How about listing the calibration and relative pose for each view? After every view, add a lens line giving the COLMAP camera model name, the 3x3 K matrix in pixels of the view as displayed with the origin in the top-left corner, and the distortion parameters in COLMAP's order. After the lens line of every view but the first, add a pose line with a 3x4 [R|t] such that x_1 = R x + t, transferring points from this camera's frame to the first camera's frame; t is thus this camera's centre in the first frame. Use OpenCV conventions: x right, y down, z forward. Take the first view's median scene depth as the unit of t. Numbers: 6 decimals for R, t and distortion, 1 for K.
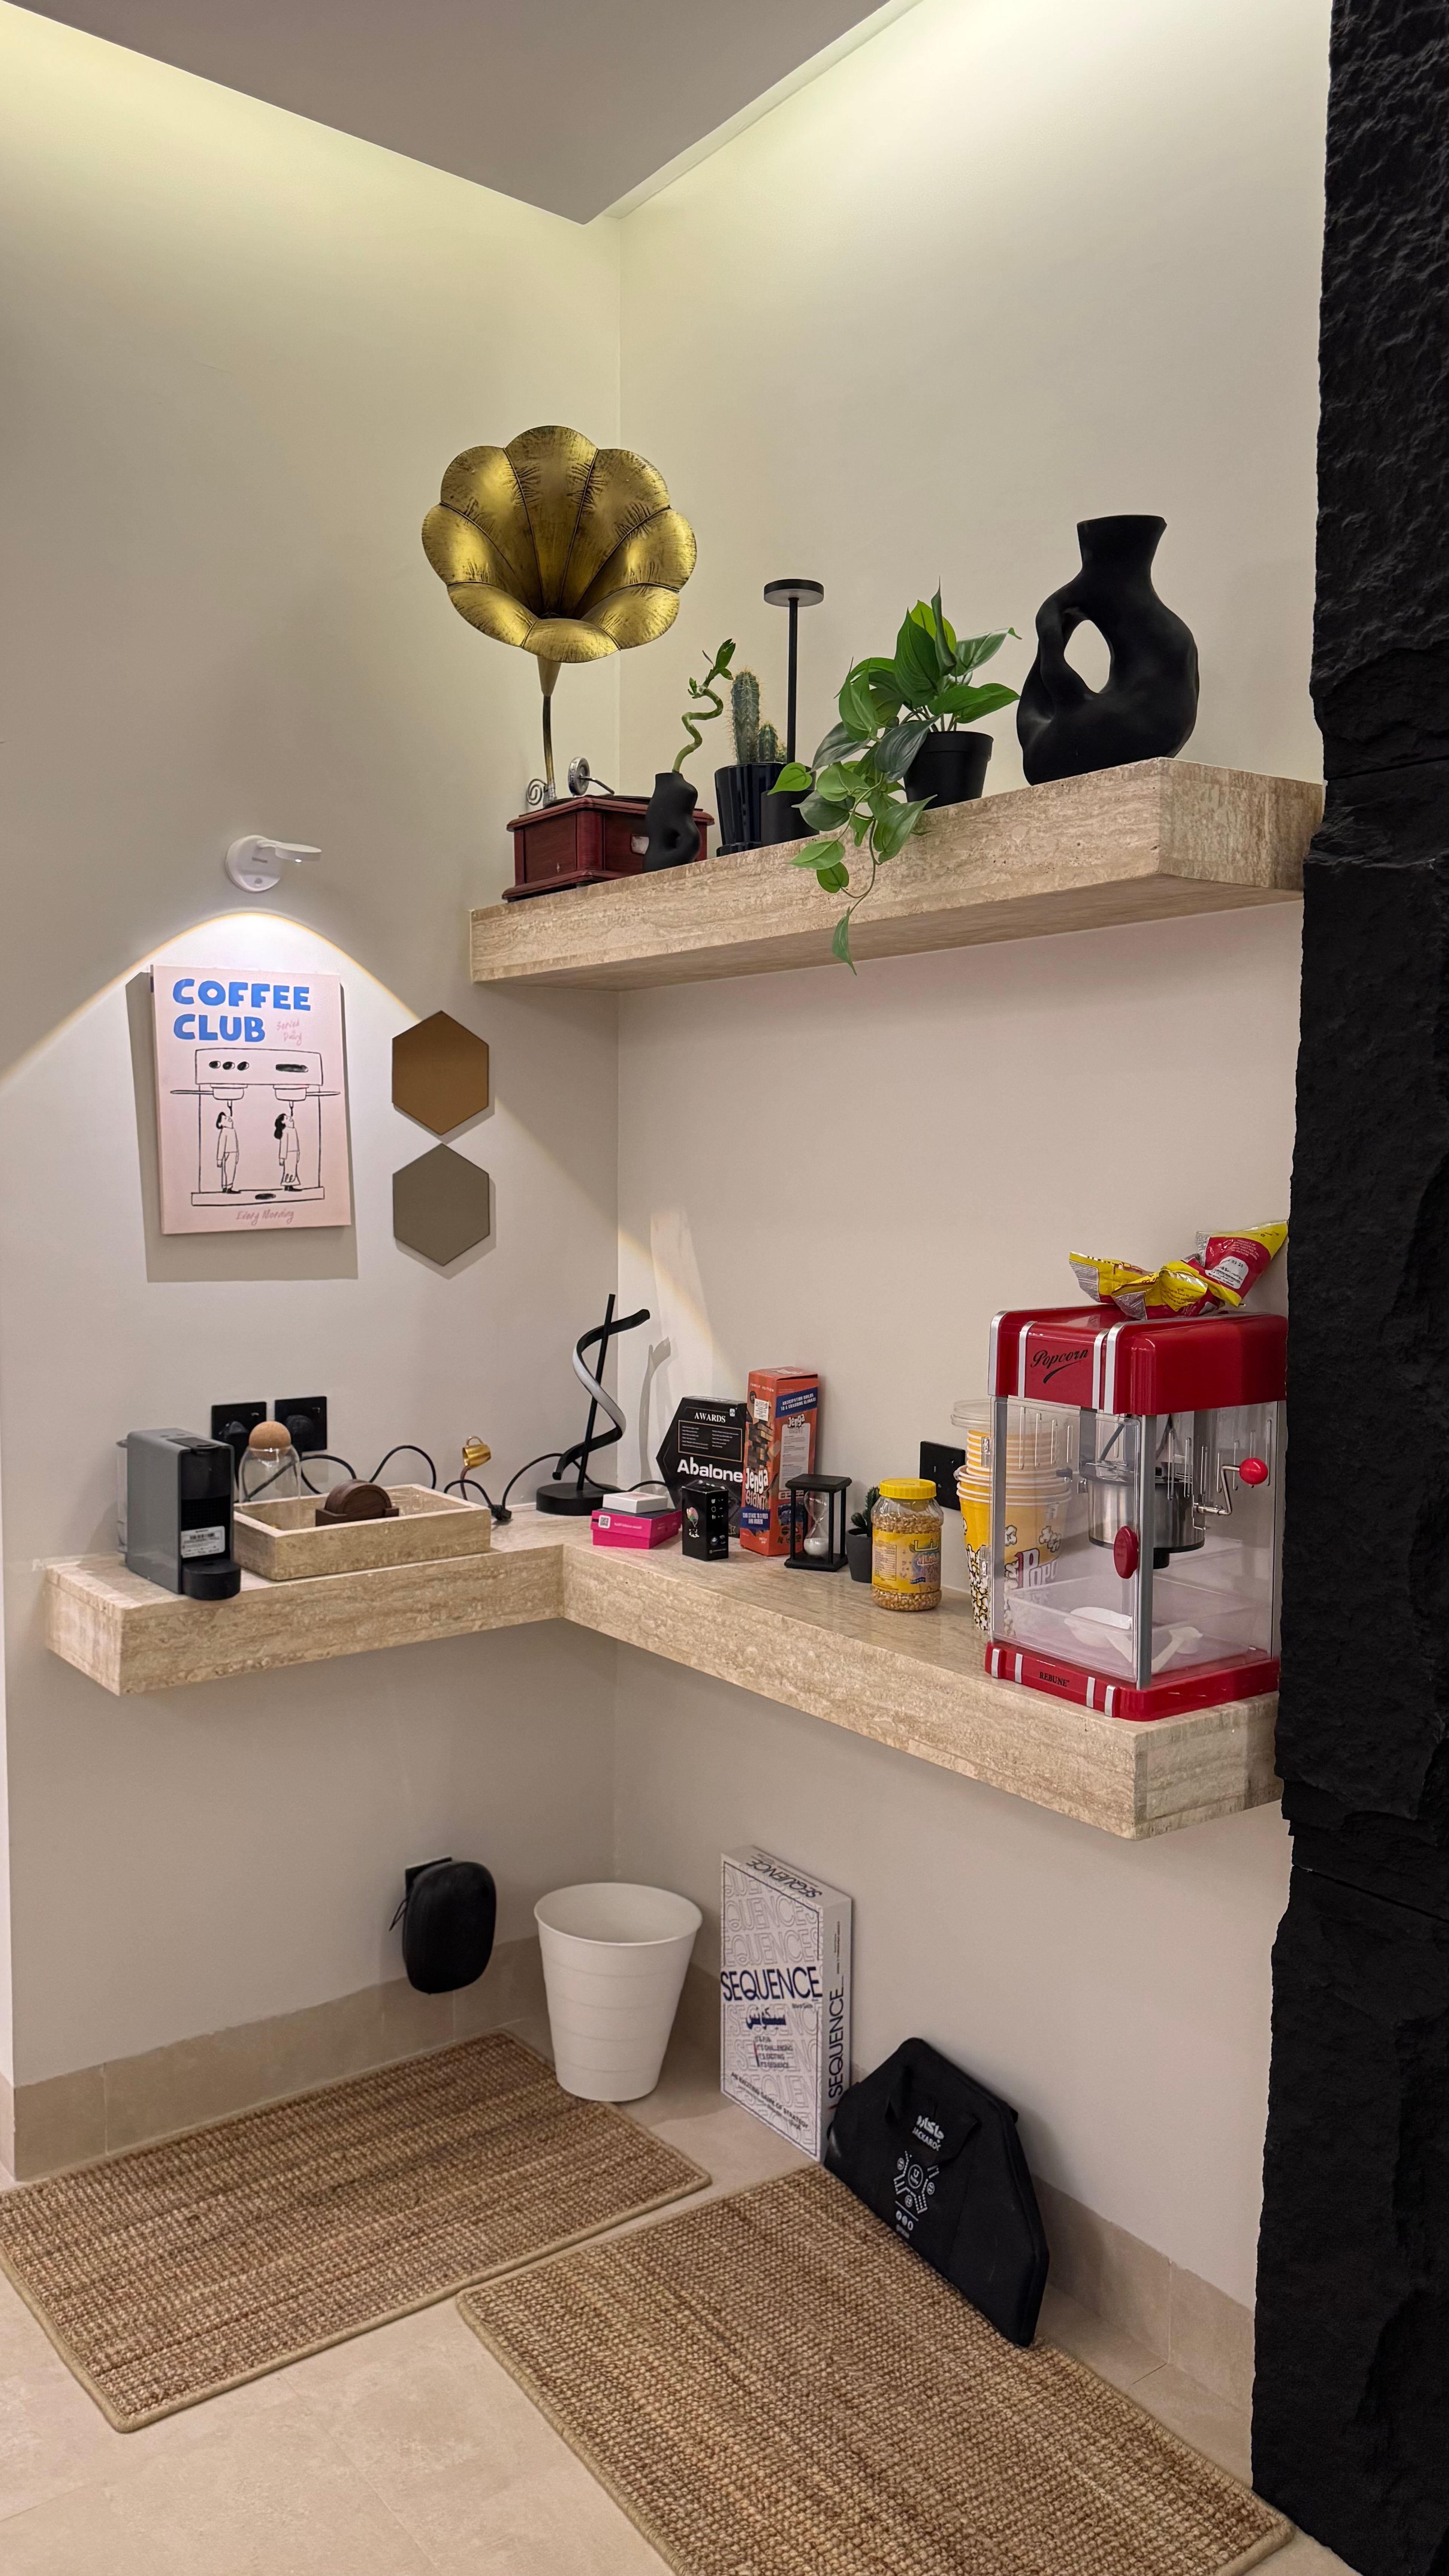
lens RADIAL K [[1835.8, 0, 699.3], [0, 1835.8, 1297.2], [0, 0, 1]] dist [0.042785, -0.056650]
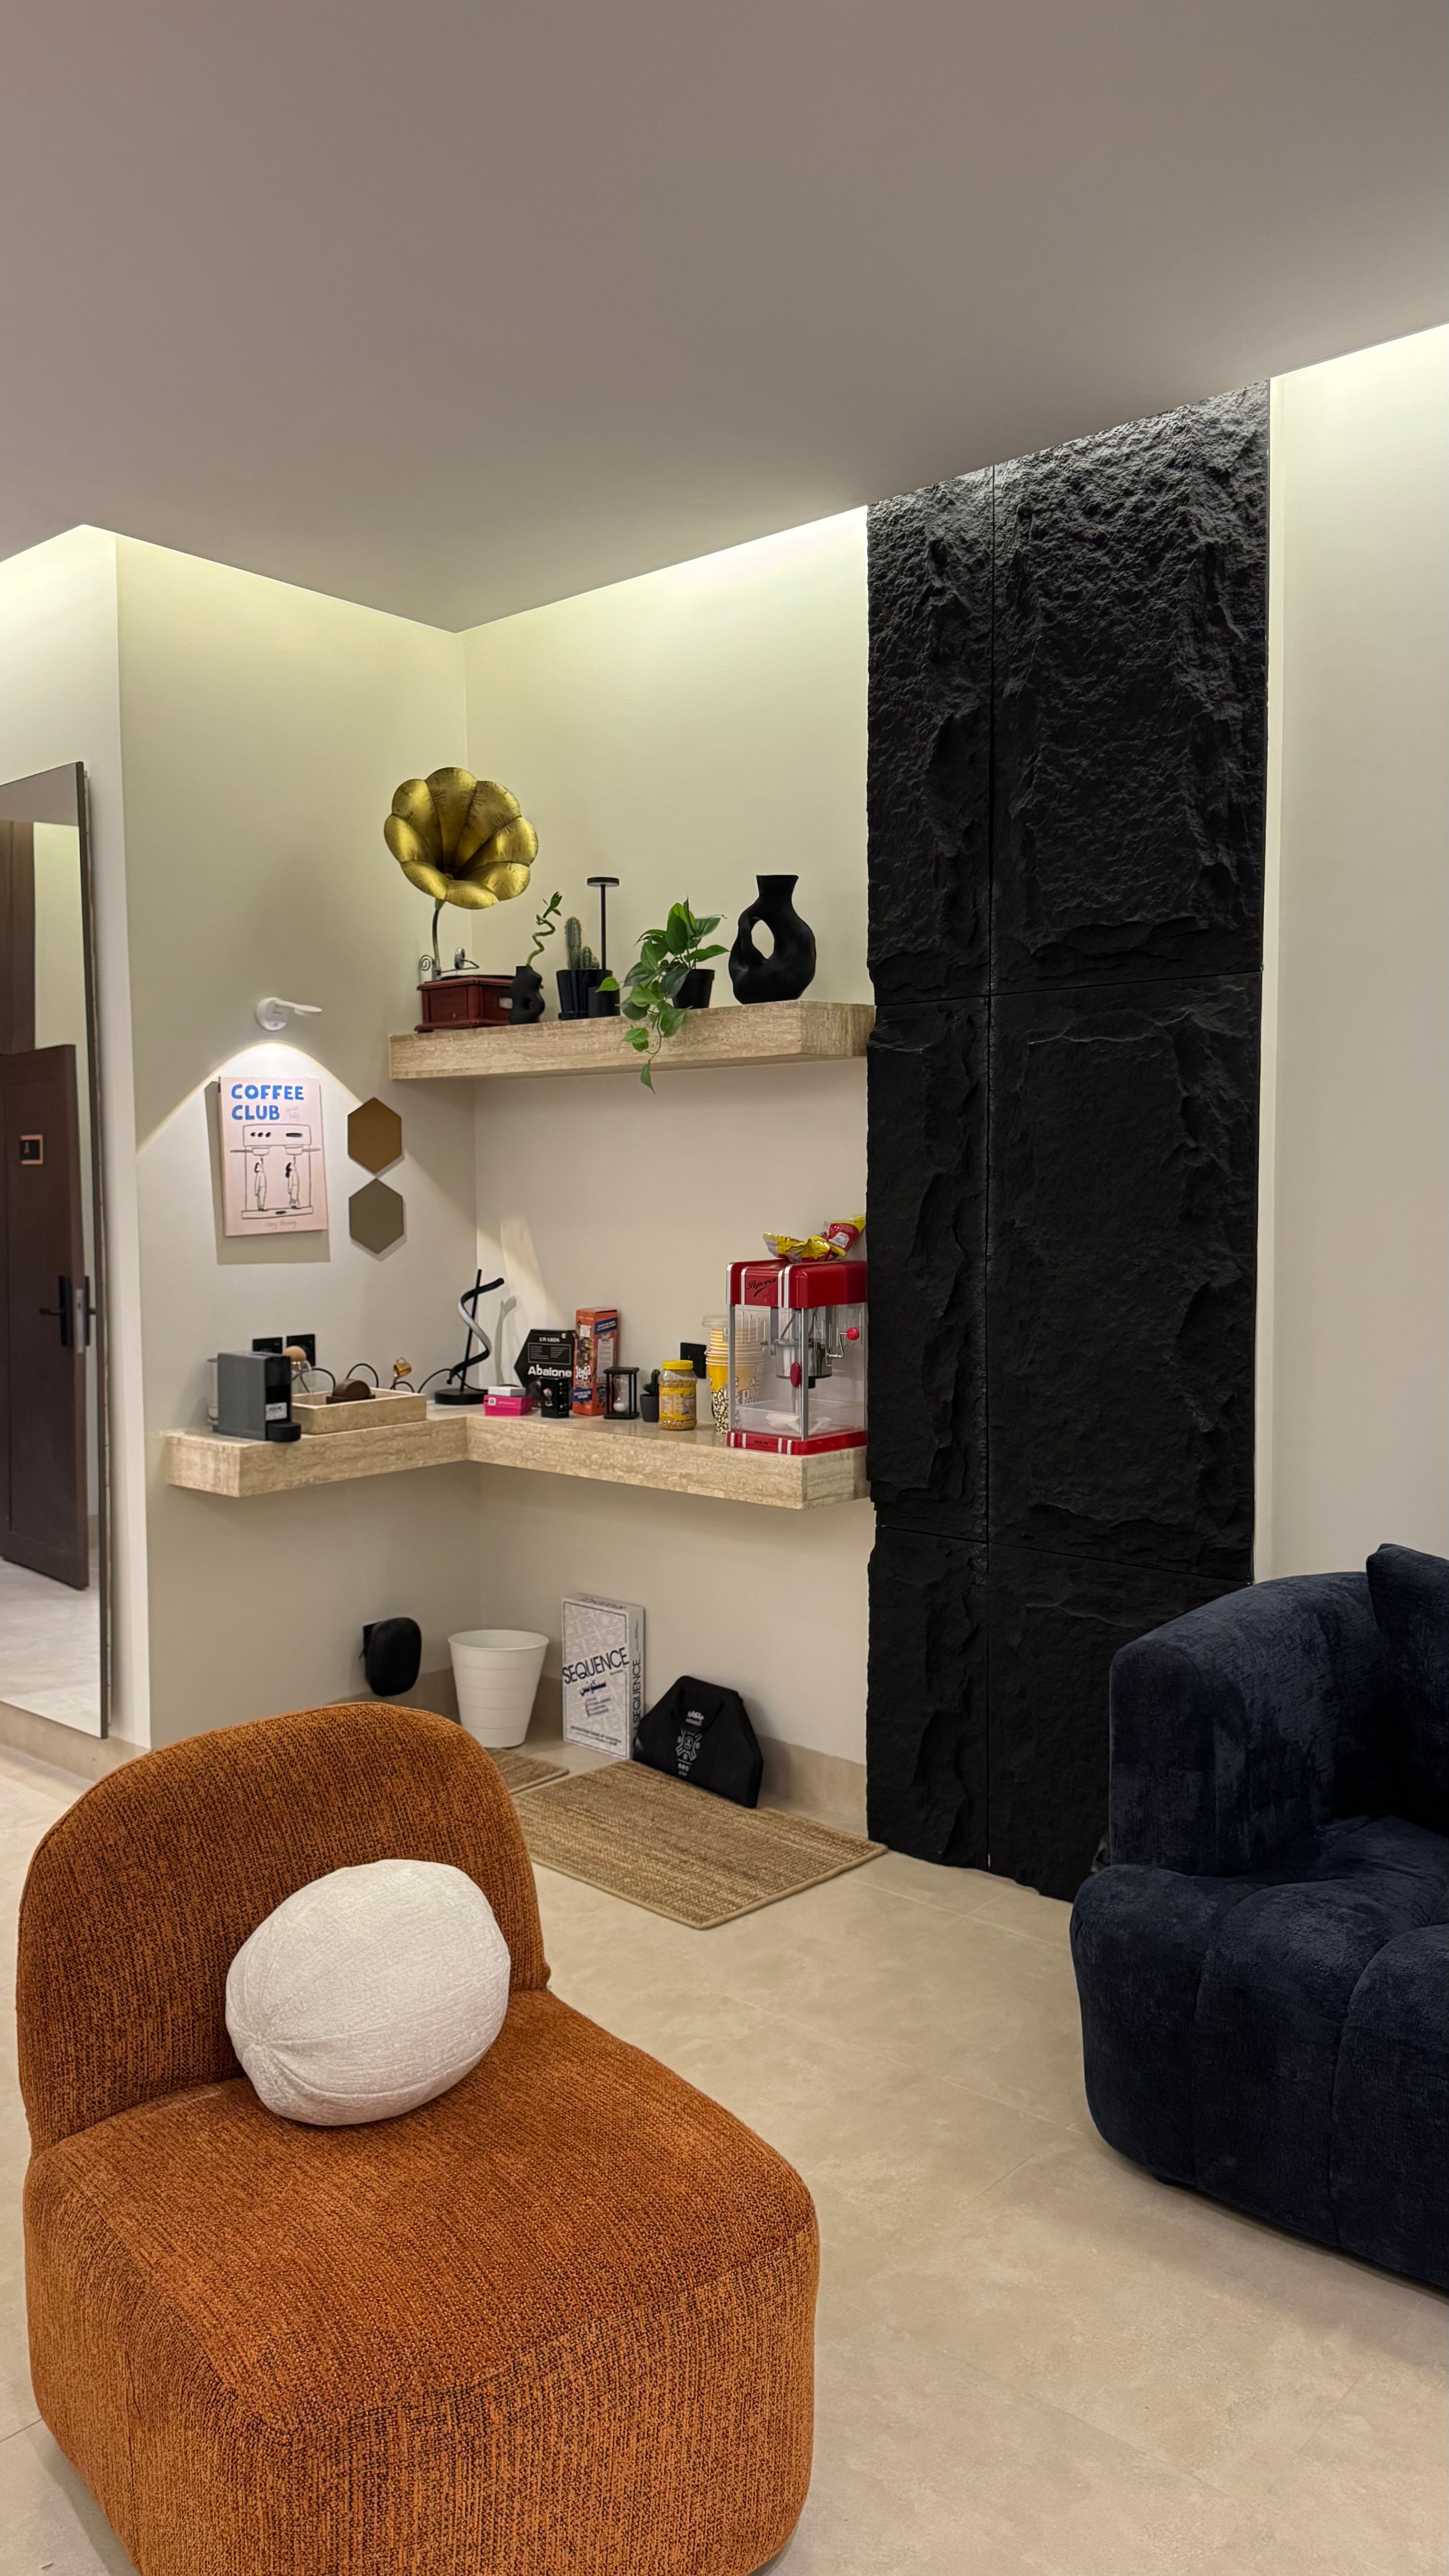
lens RADIAL K [[1835.8, 0, 732.7], [0, 1835.8, 1289.7], [0, 0, 1]] dist [0.042785, -0.056650]
pose [[0.976753, -0.025540, 0.212841, -0.214896], [0.028125, 0.999563, -0.009125, 0.045919], [-0.212515, 0.014899, 0.977044, -0.787112]]
